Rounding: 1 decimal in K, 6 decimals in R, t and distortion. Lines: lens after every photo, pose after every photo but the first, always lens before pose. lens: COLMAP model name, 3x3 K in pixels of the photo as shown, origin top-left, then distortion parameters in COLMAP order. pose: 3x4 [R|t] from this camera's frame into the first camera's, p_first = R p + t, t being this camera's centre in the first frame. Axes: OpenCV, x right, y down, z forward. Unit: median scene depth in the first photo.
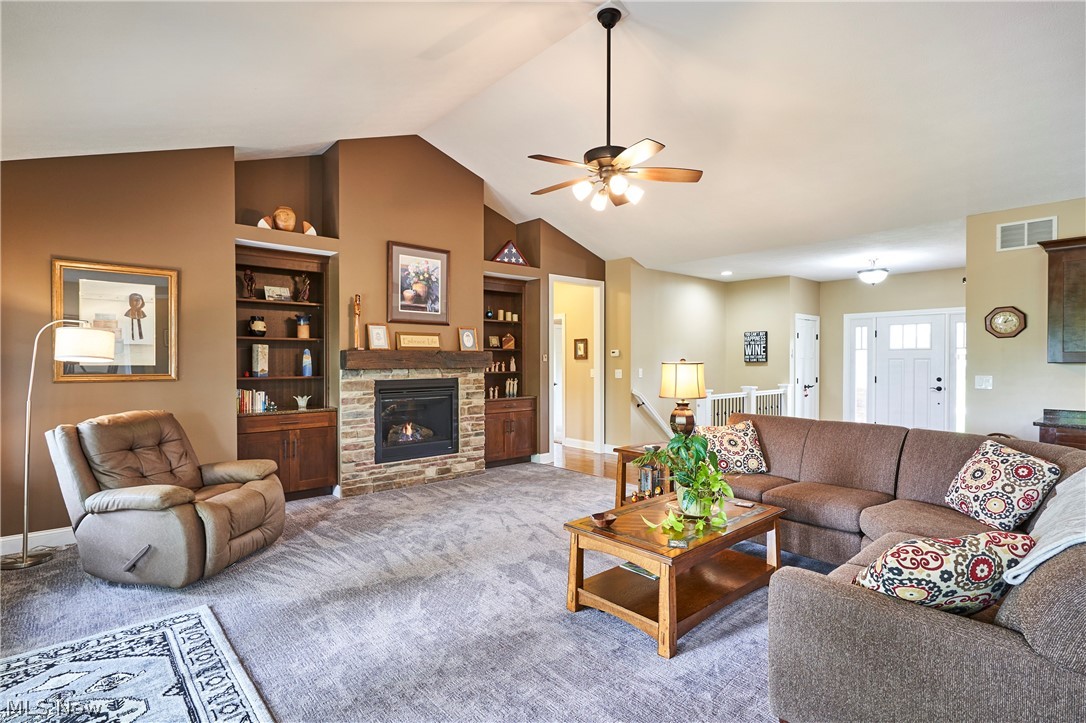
lens RADIAL K [[543.9, 0, 541.7], [0, 543.9, 361.4], [0, 0, 1]] dist [-0.002624, 0.000685]
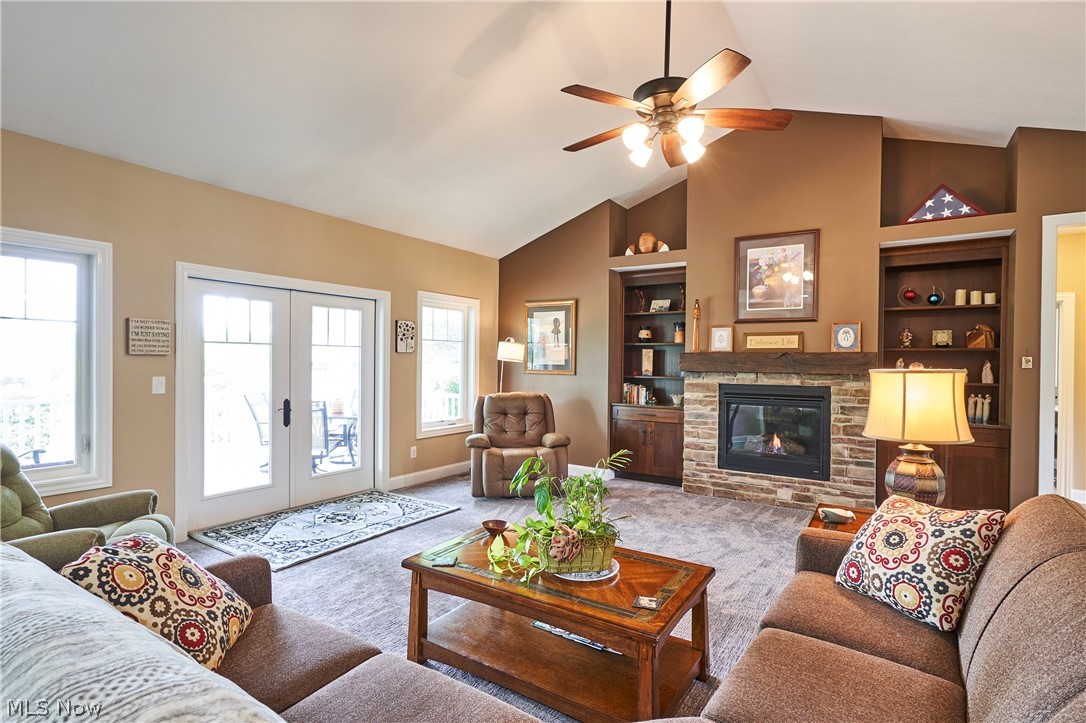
lens RADIAL K [[543.9, 0, 544.3], [0, 543.9, 362.0], [0, 0, 1]] dist [-0.002624, 0.000685]
pose [[0.242607, 0.005386, -0.970110, 0.568027], [-0.012598, 0.999918, 0.002401, -0.002366], [0.970043, 0.011639, 0.242655, 0.451340]]
